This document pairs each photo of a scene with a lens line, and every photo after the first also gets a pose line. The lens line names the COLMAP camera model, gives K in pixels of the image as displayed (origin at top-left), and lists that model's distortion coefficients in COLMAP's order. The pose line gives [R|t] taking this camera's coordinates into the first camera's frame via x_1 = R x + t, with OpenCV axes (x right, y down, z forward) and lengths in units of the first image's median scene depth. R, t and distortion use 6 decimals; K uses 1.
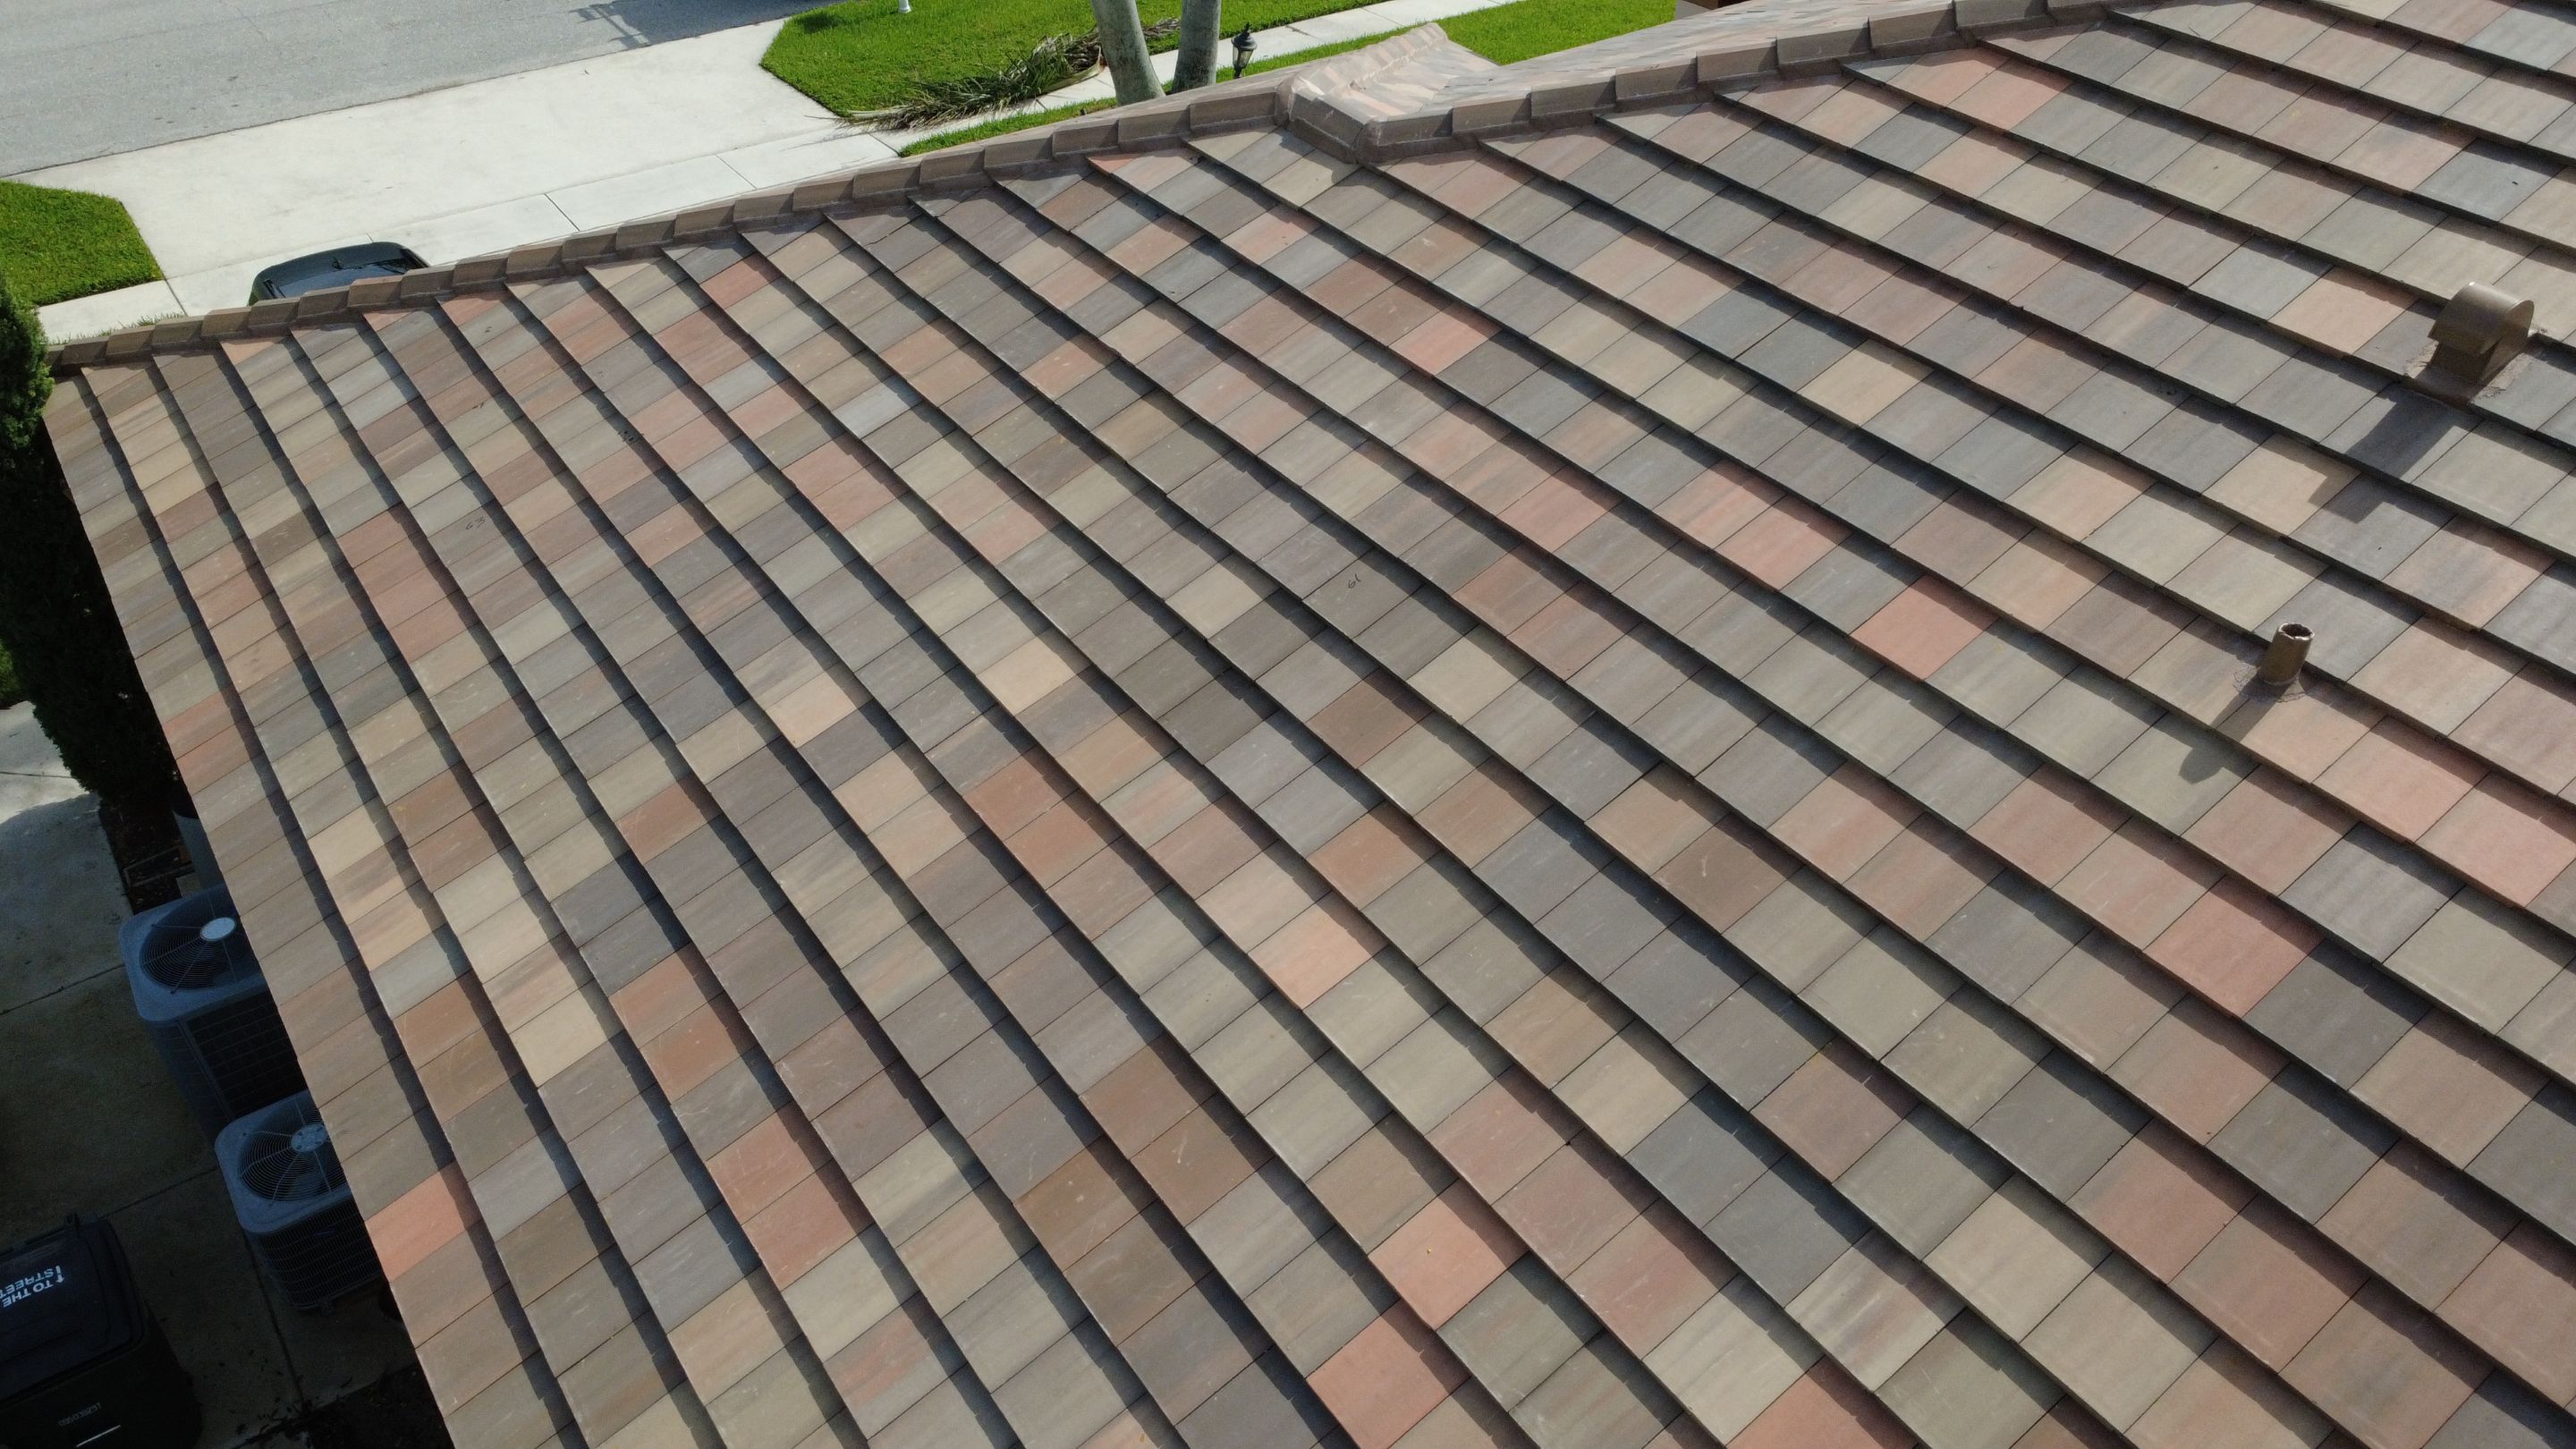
lens RADIAL K [[1870.2, 0, 1287.5], [0, 1870.2, 721.5], [0, 0, 1]] dist [0.005023, -0.004495]
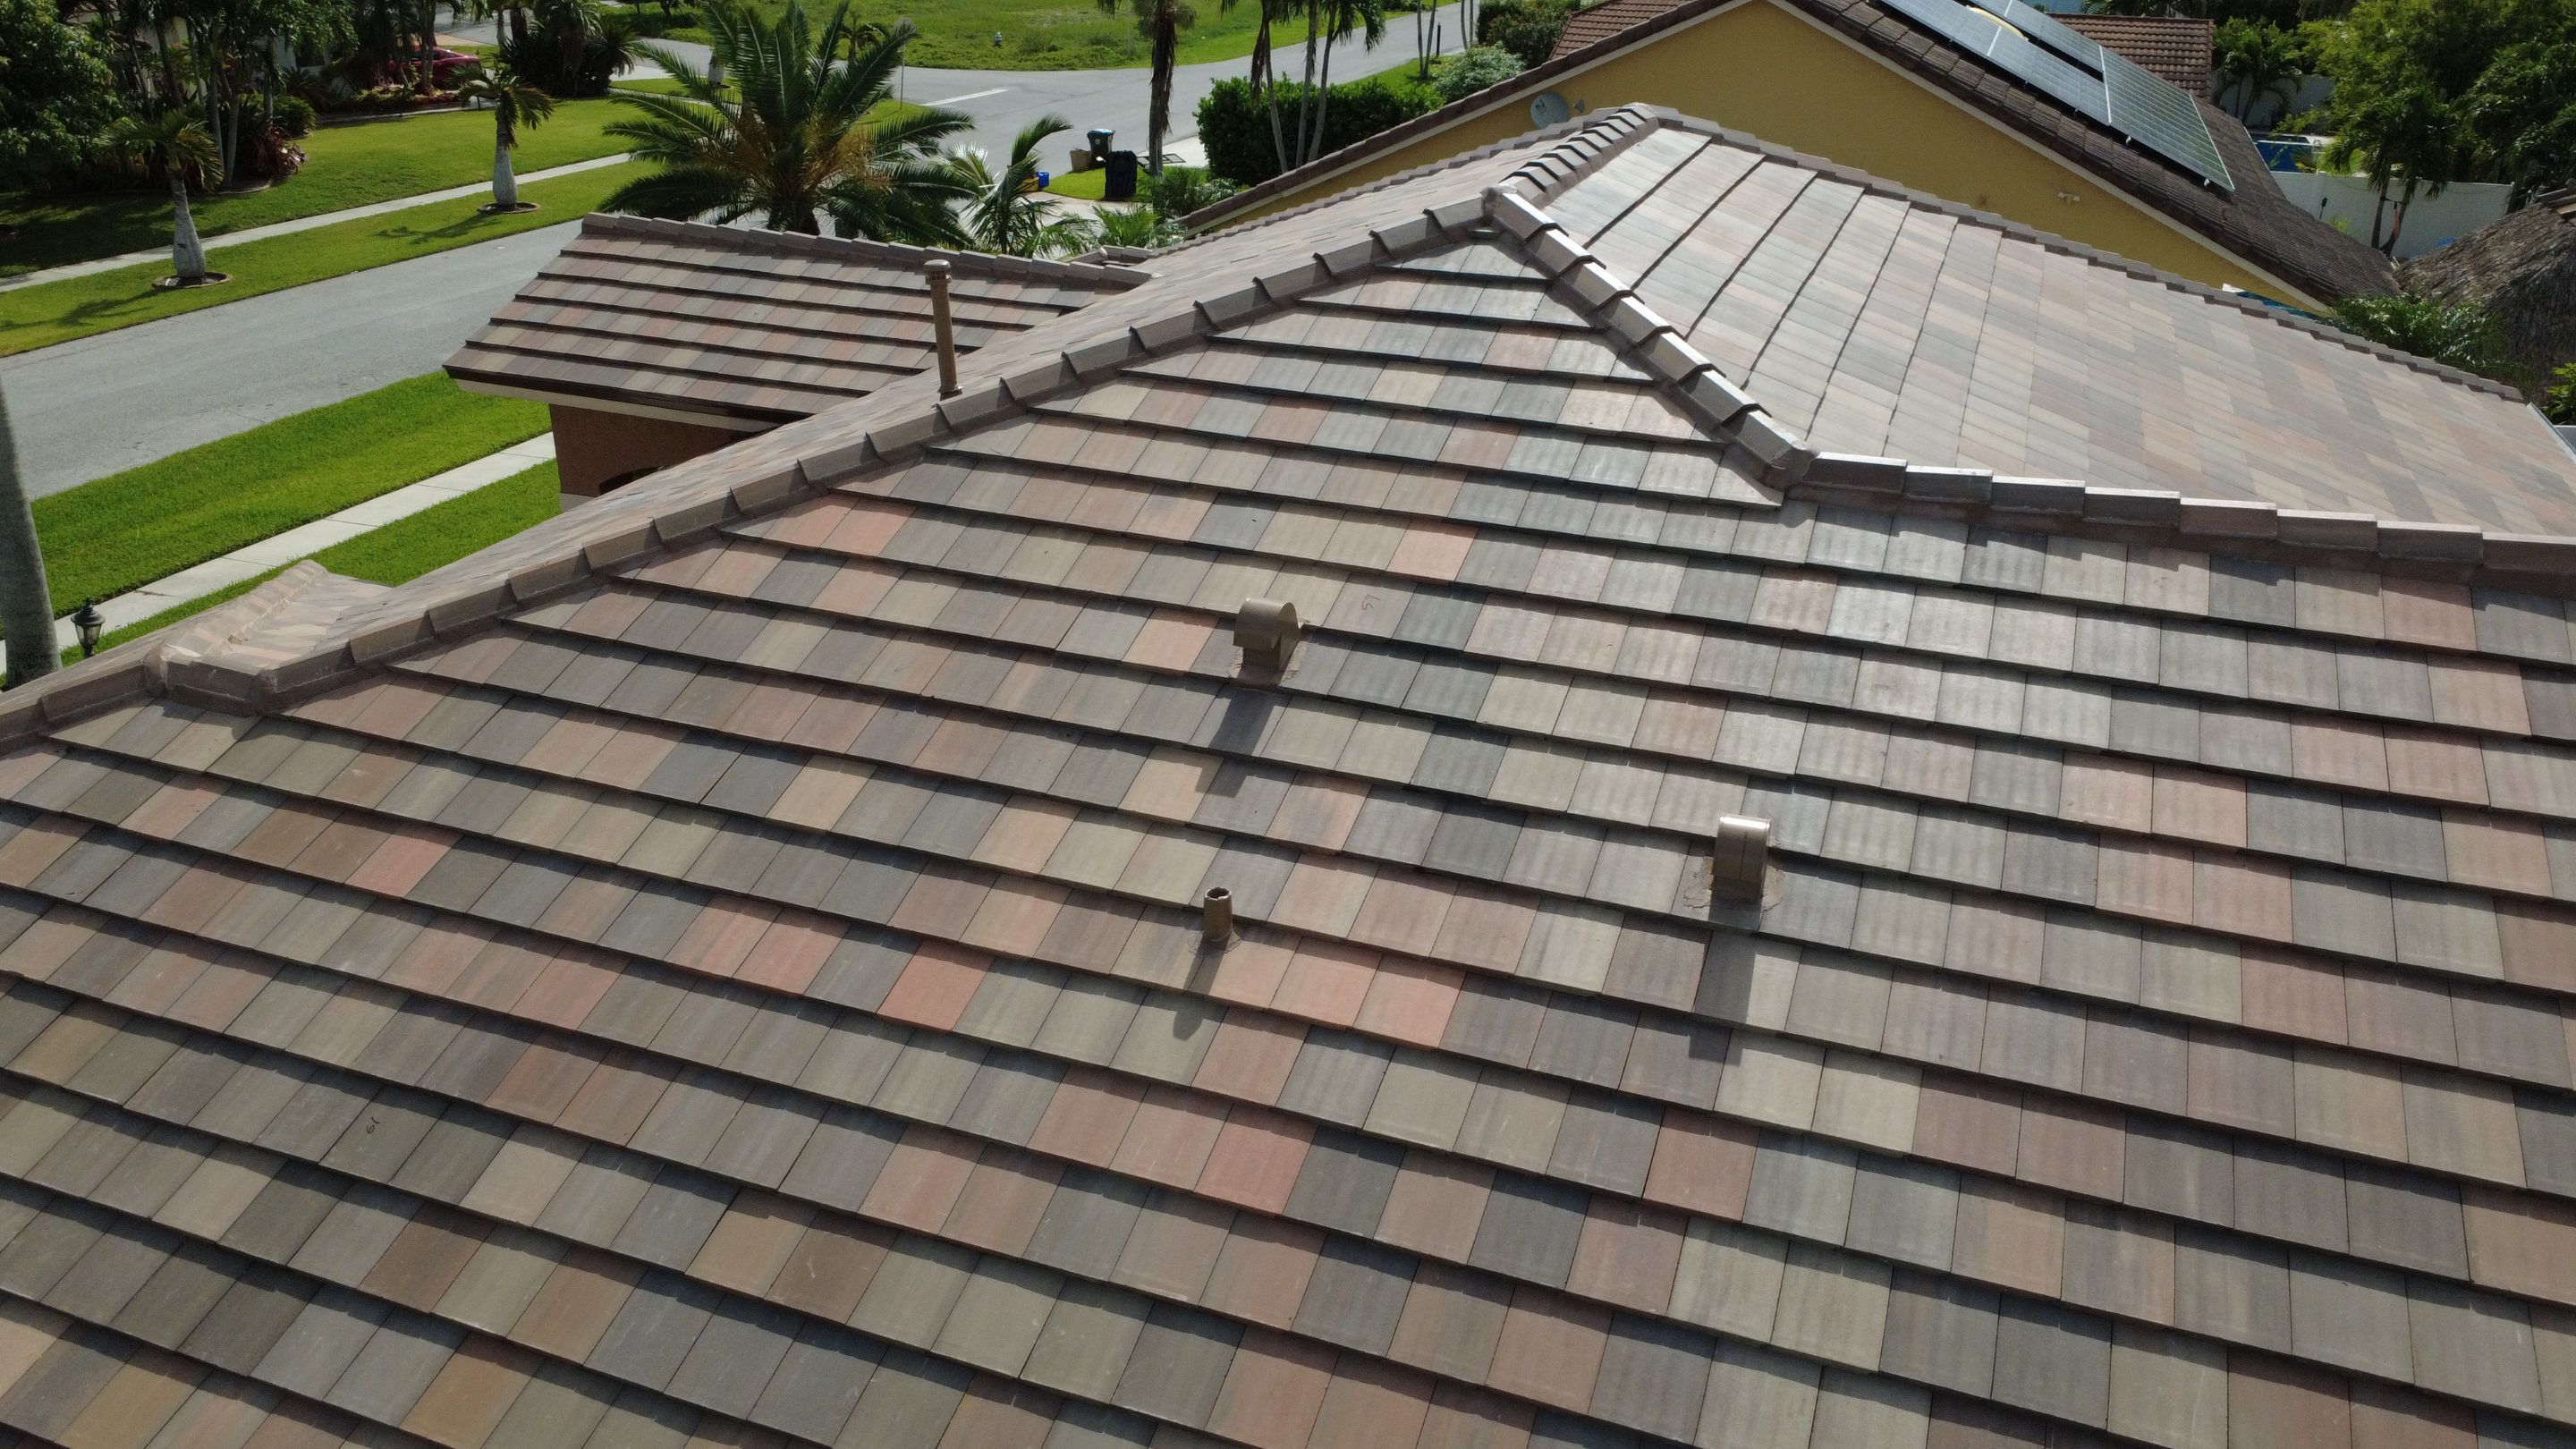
lens RADIAL K [[1870.2, 0, 1288.9], [0, 1870.2, 725.3], [0, 0, 1]] dist [0.005023, -0.004495]
pose [[0.834864, -0.237479, 0.496595, 0.000219], [0.342253, 0.930515, -0.130401, 0.018749], [-0.431121, 0.278828, 0.858131, -0.071336]]
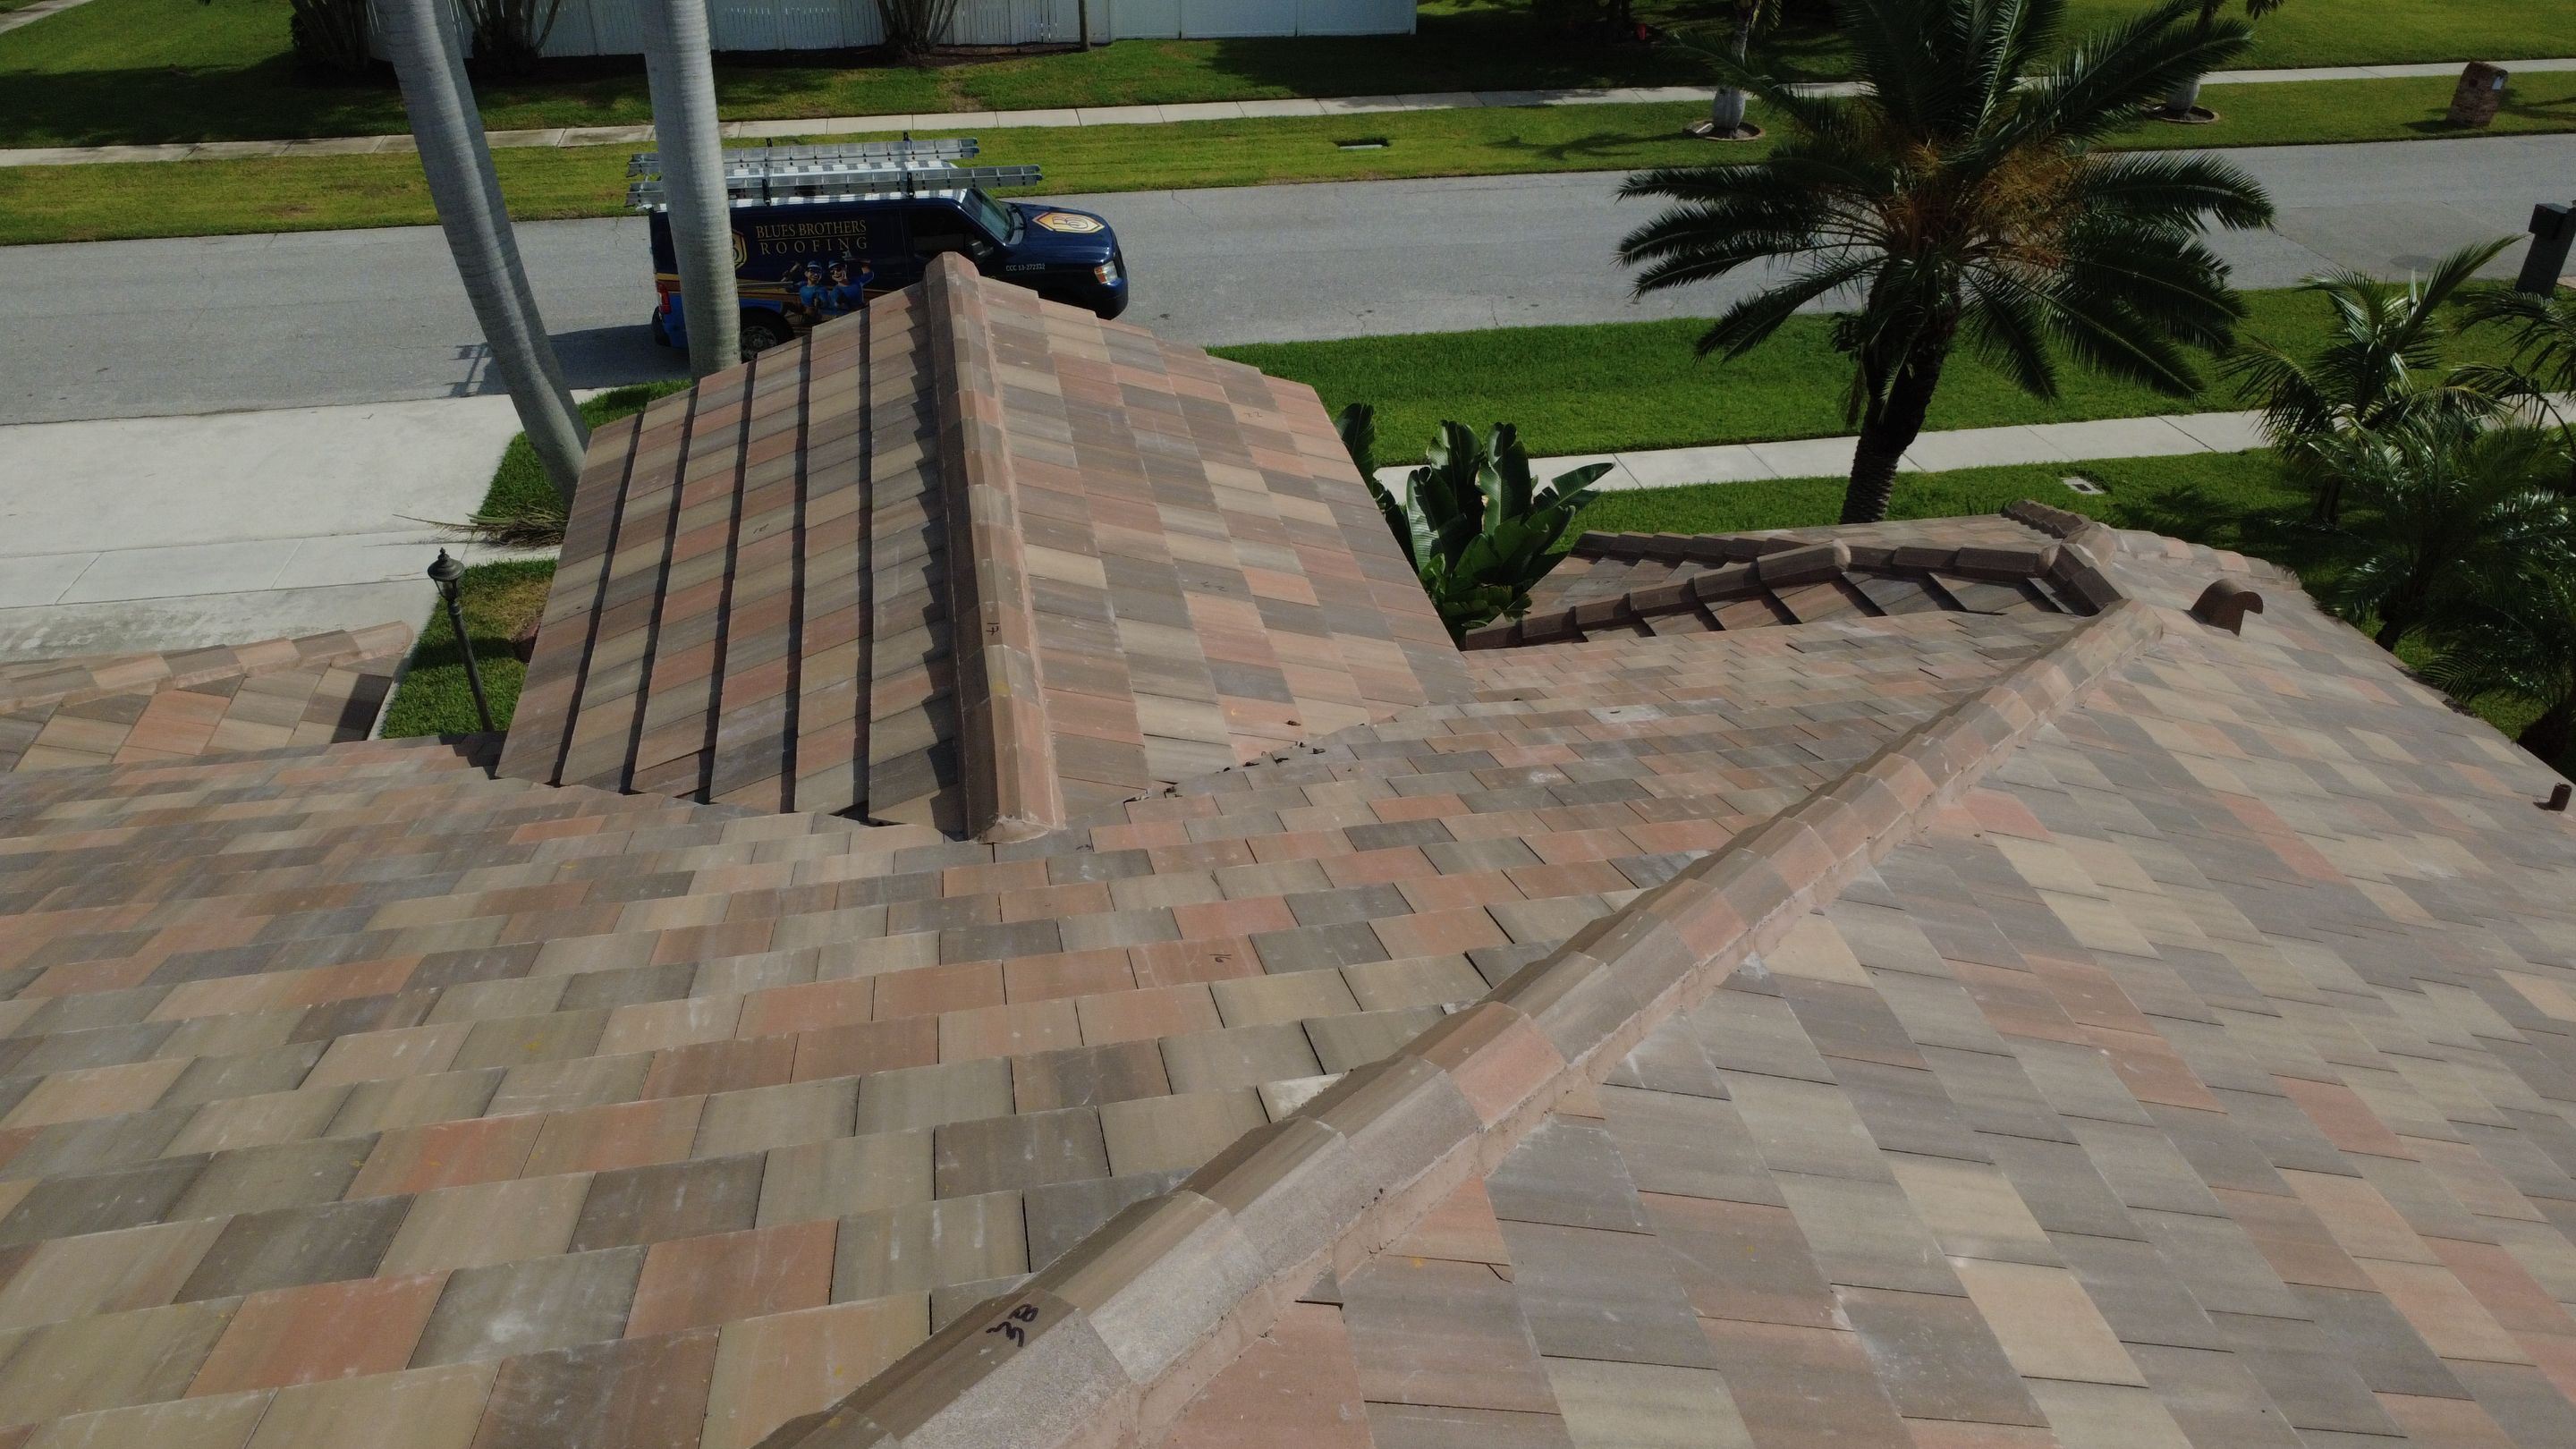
lens RADIAL K [[1870.2, 0, 1289.6], [0, 1870.2, 723.7], [0, 0, 1]] dist [0.005023, -0.004495]
pose [[0.901965, 0.219775, -0.371696, 1.504013], [-0.266853, 0.960439, -0.079666, -0.830757], [0.339483, 0.171045, 0.924930, 1.011883]]
